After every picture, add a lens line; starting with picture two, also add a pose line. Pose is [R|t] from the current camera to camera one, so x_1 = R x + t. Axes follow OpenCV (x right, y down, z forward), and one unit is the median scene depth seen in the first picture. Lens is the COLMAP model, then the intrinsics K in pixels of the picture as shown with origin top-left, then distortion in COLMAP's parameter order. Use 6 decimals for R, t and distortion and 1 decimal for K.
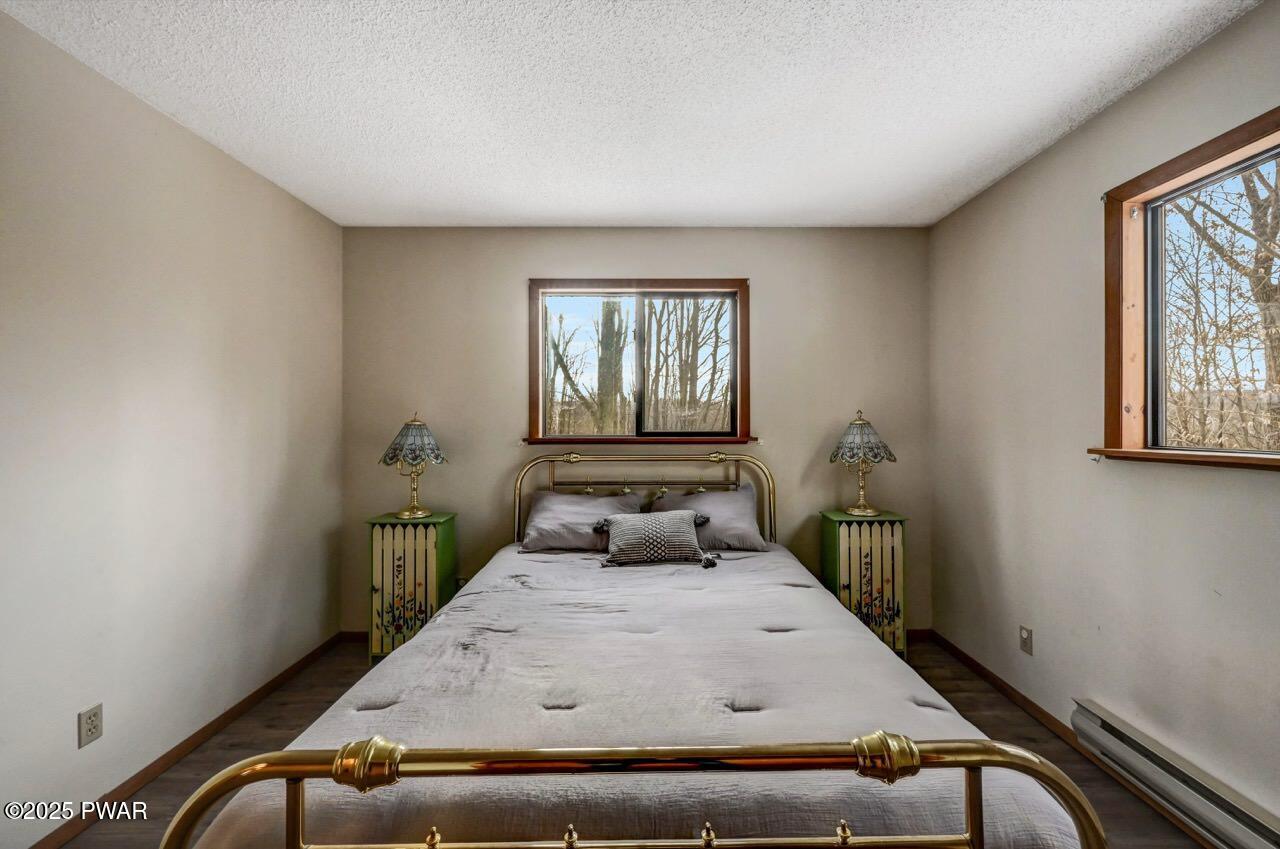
lens RADIAL K [[510.6, 0, 644.0], [0, 510.6, 419.8], [0, 0, 1]] dist [0.000964, 0.000193]
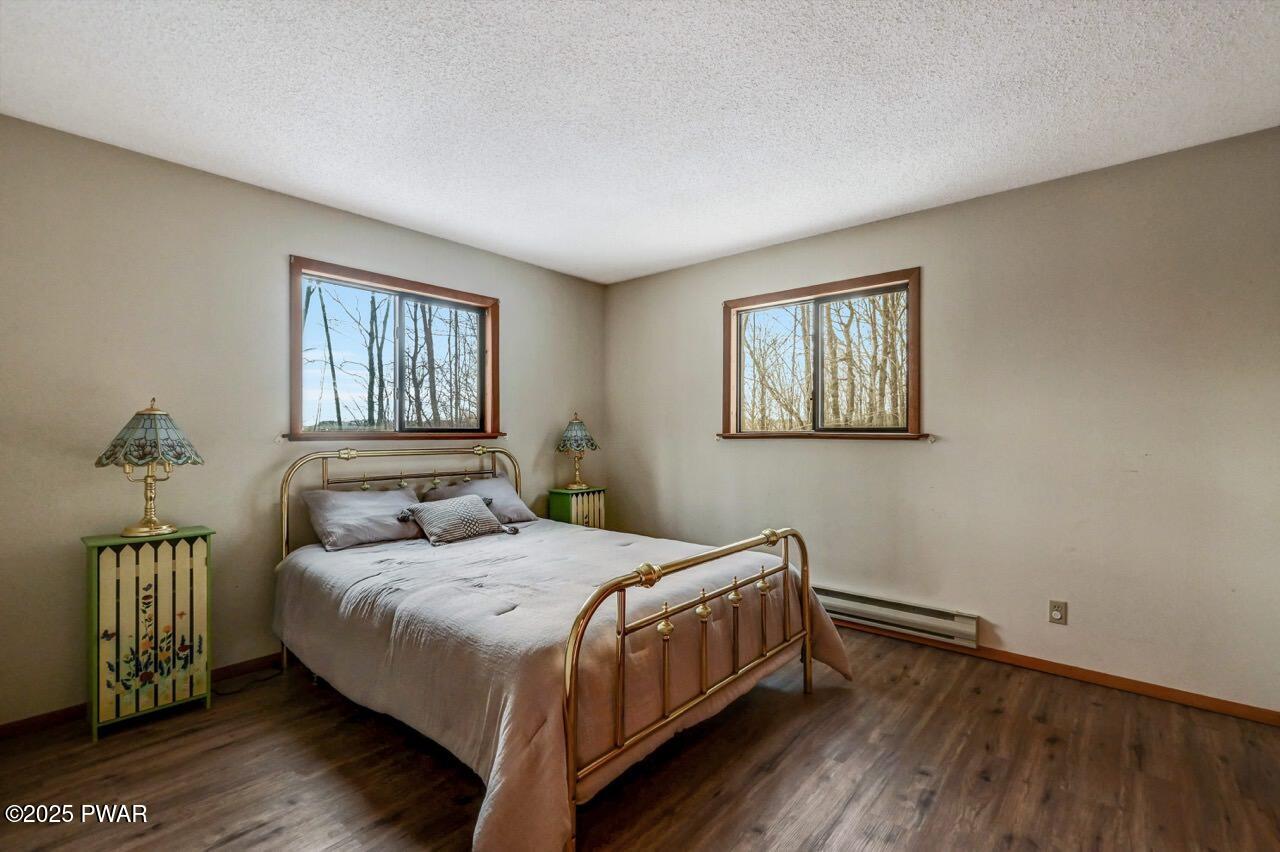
lens RADIAL K [[569.2, 0, 618.5], [0, 569.2, 434.4], [0, 0, 1]] dist [0.017757, -0.000135]
pose [[0.676258, -0.000616, 0.736664, -0.640317], [-0.001926, 0.999995, 0.002604, 0.036902], [-0.736662, -0.003179, 0.676254, -0.113367]]
